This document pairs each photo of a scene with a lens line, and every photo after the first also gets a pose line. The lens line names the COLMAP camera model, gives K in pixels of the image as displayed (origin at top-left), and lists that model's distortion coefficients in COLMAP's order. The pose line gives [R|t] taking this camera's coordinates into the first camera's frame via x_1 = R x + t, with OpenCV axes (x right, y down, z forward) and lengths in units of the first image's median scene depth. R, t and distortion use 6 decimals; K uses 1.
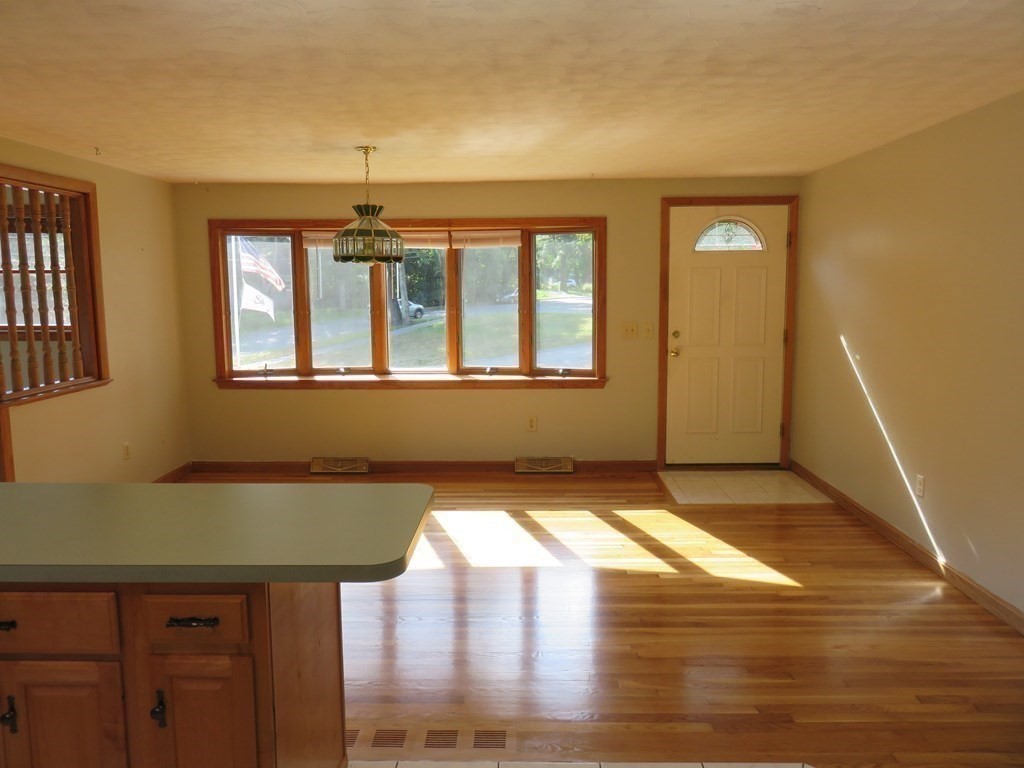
lens RADIAL K [[769.6, 0, 519.0], [0, 769.6, 385.2], [0, 0, 1]] dist [-0.018102, -0.005382]
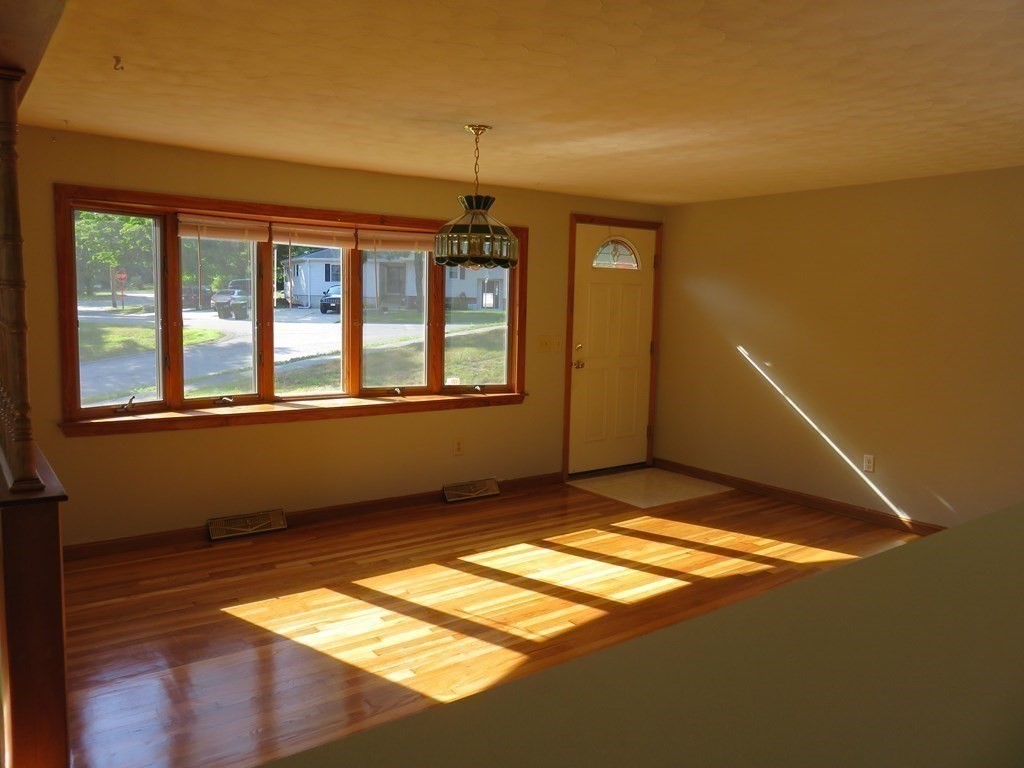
lens RADIAL K [[769.6, 0, 512.0], [0, 769.6, 381.7], [0, 0, 1]] dist [-0.018102, -0.005382]
pose [[0.793124, -0.040382, 0.607721, -0.500834], [0.051018, 0.998698, -0.000220, -0.024399], [-0.606920, 0.031179, 0.794151, 0.240506]]
